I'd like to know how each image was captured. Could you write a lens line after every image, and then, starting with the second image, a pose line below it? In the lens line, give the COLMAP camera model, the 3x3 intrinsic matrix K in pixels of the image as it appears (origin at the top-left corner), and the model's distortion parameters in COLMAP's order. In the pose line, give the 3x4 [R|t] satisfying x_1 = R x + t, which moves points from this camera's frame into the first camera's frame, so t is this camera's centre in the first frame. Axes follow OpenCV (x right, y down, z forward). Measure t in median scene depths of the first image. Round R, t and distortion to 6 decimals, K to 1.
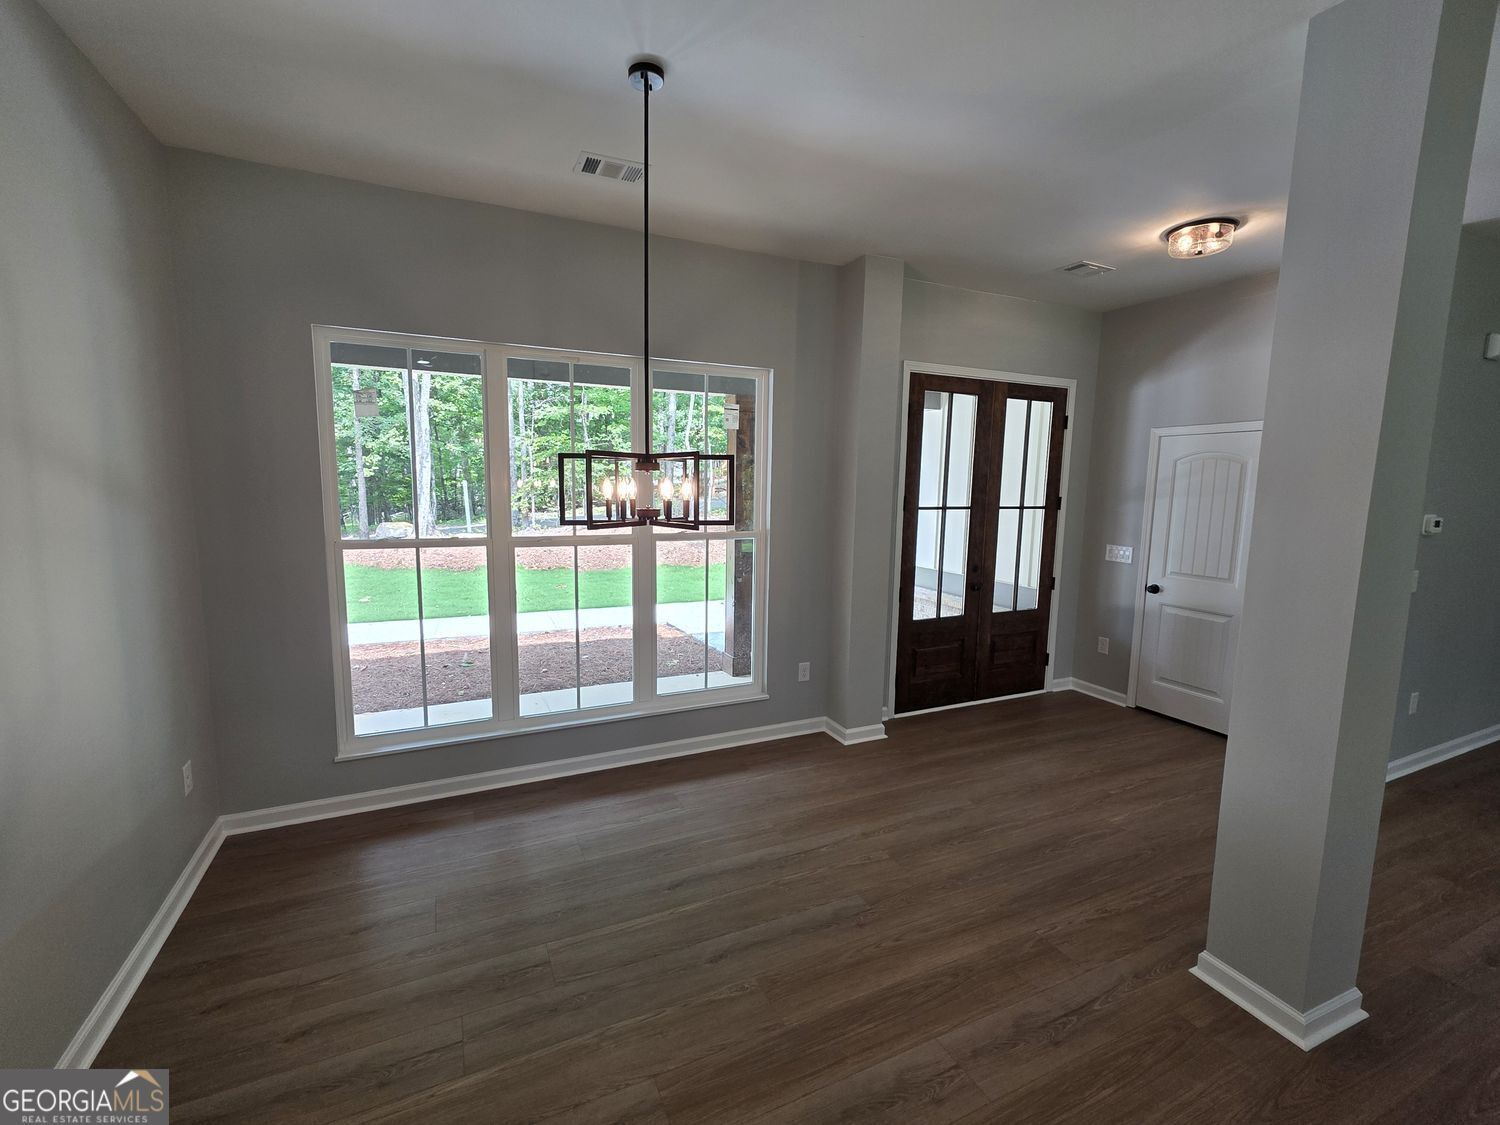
lens RADIAL K [[646.8, 0, 750.0], [0, 646.8, 562.5], [0, 0, 1]] dist [0.010665, -0.000206]
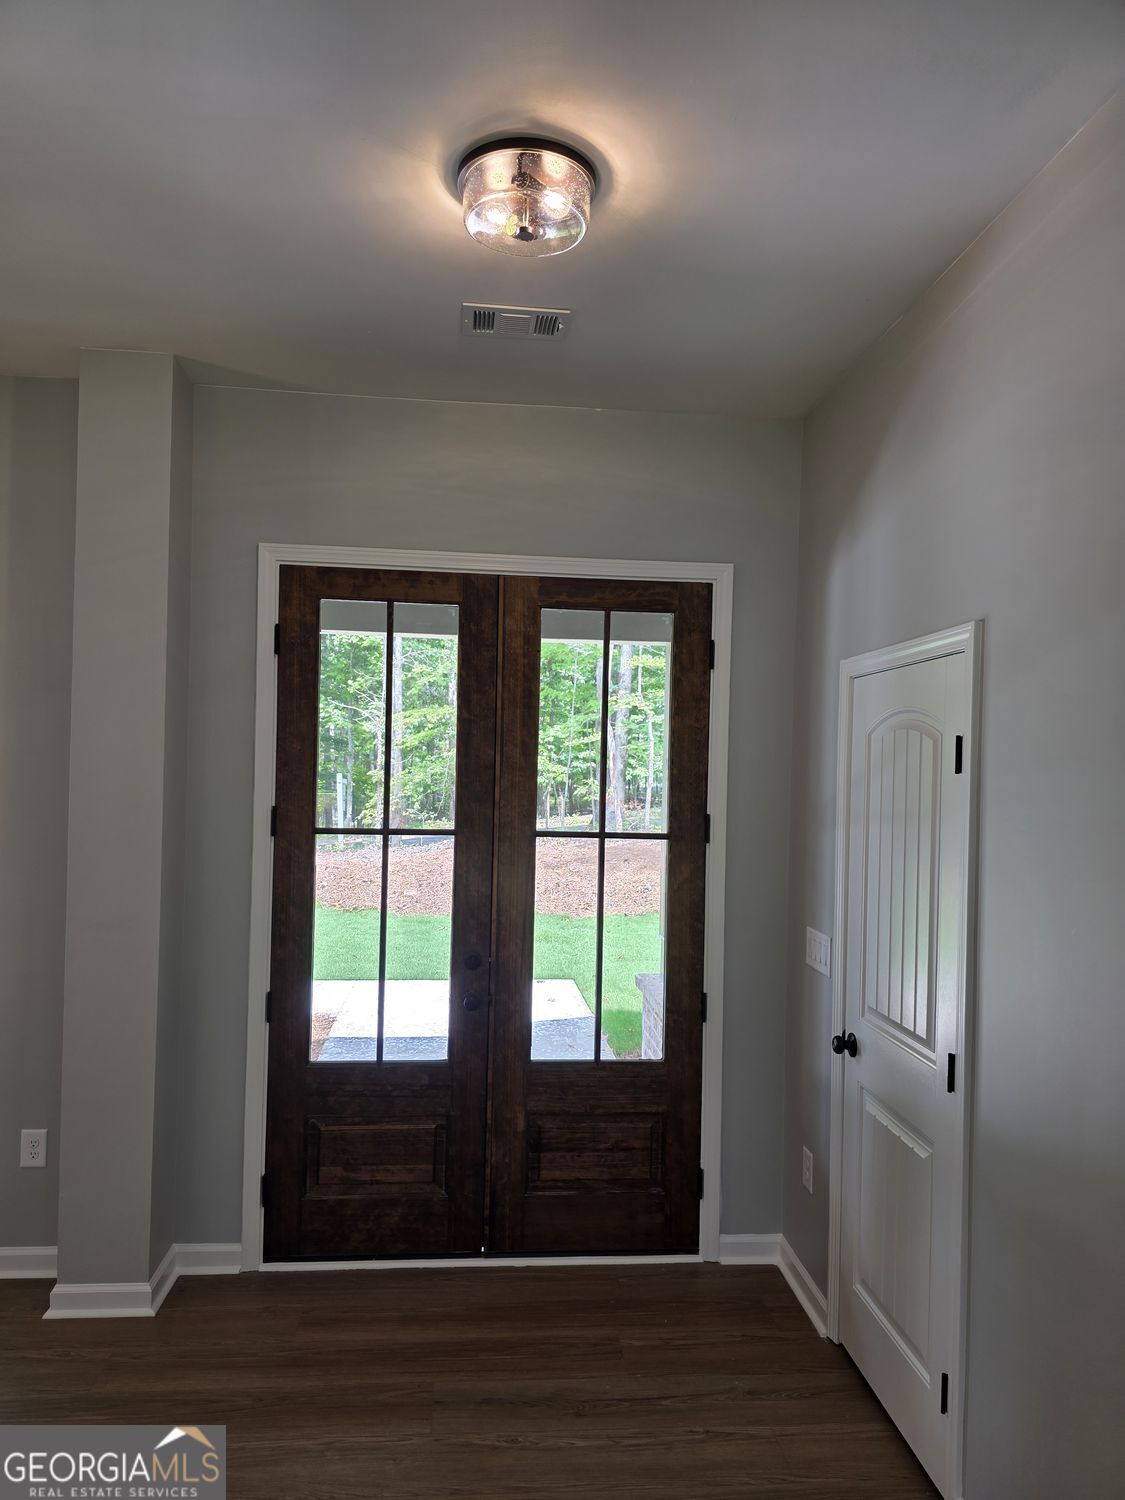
lens RADIAL K [[1005.4, 0, 563.1], [0, 1005.4, 768.2], [0, 0, 1]] dist [0.024024, -0.005244]
pose [[0.938869, 0.004049, -0.344250, 0.656584], [-0.052564, 0.989893, -0.131715, -0.036749], [0.340237, 0.141758, 0.929593, 0.318364]]
